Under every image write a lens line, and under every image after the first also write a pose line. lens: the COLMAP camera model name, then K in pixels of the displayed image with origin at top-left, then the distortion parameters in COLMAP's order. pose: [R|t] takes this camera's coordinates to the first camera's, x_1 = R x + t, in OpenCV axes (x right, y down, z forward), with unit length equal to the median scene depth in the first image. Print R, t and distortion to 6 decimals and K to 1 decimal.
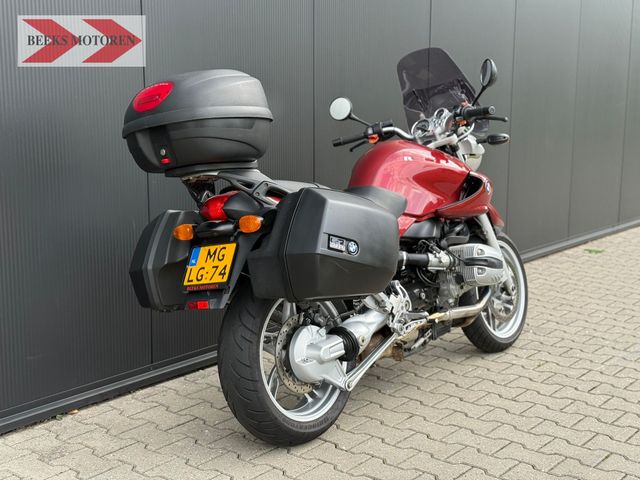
lens RADIAL K [[888.1, 0, 320.0], [0, 888.1, 240.0], [0, 0, 1]] dist [0.106121, 0.028519]
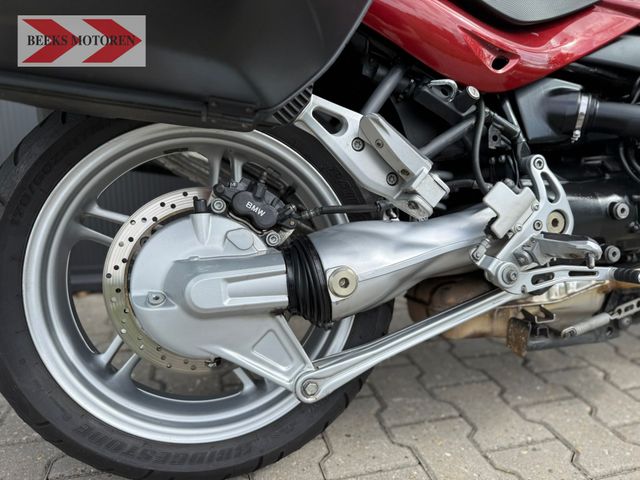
lens RADIAL K [[457.7, 0, 320.0], [0, 457.7, 240.0], [0, 0, 1]] dist [0.047488, -0.089403]
pose [[0.803028, 0.155584, -0.575274, 0.141447], [-0.118295, 0.987725, 0.102005, 0.078353], [0.584083, -0.013861, 0.811576, 0.838691]]
